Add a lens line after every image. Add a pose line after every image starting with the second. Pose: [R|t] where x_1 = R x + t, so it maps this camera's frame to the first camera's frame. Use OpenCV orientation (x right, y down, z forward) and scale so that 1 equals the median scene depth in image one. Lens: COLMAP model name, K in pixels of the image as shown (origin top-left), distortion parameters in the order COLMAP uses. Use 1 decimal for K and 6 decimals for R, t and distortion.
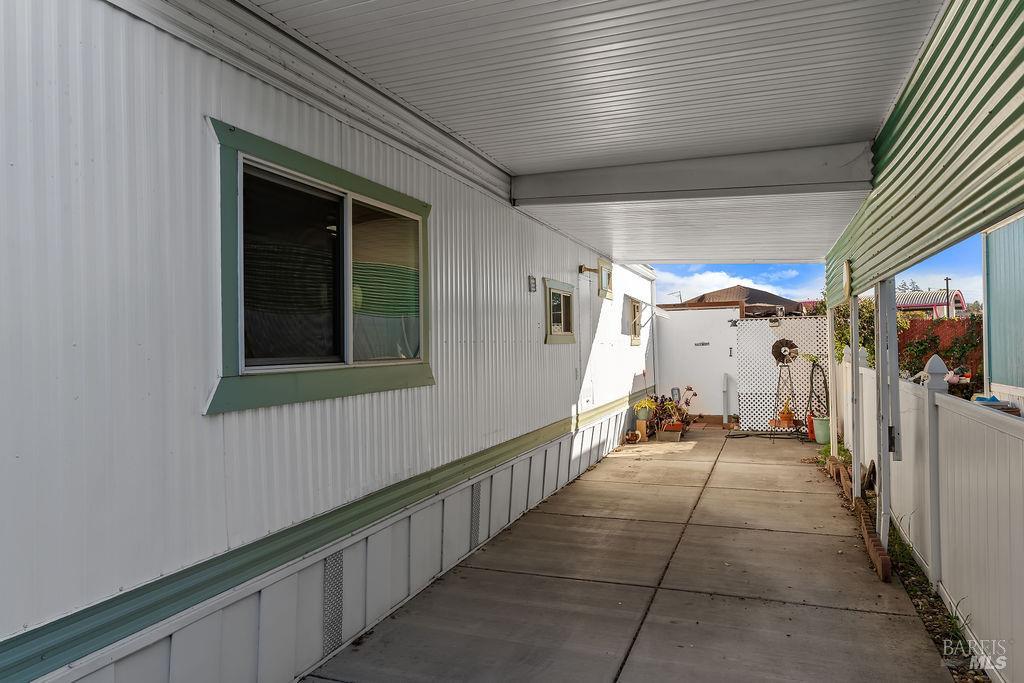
lens RADIAL K [[644.6, 0, 512.0], [0, 644.6, 341.5], [0, 0, 1]] dist [-0.002232, -0.002150]
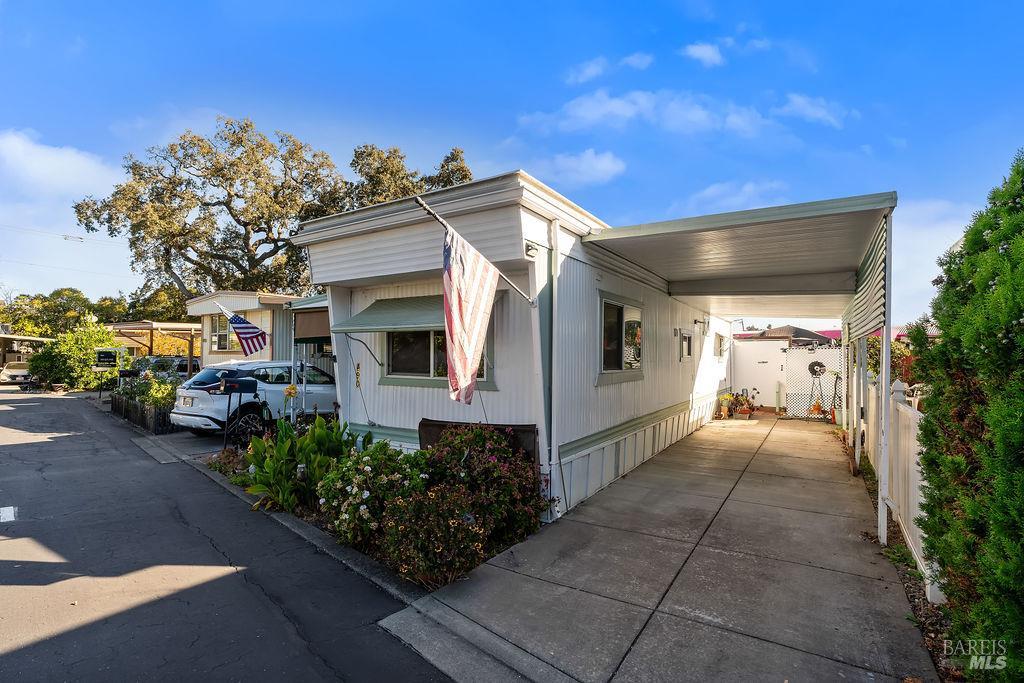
lens RADIAL K [[488.8, 0, 511.4], [0, 488.8, 348.8], [0, 0, 1]] dist [-0.001132, -0.000038]
pose [[0.983455, 0.022449, -0.179758, -0.127111], [-0.023448, 0.999719, -0.003433, -0.013145], [0.179631, 0.007592, 0.983705, -0.384400]]
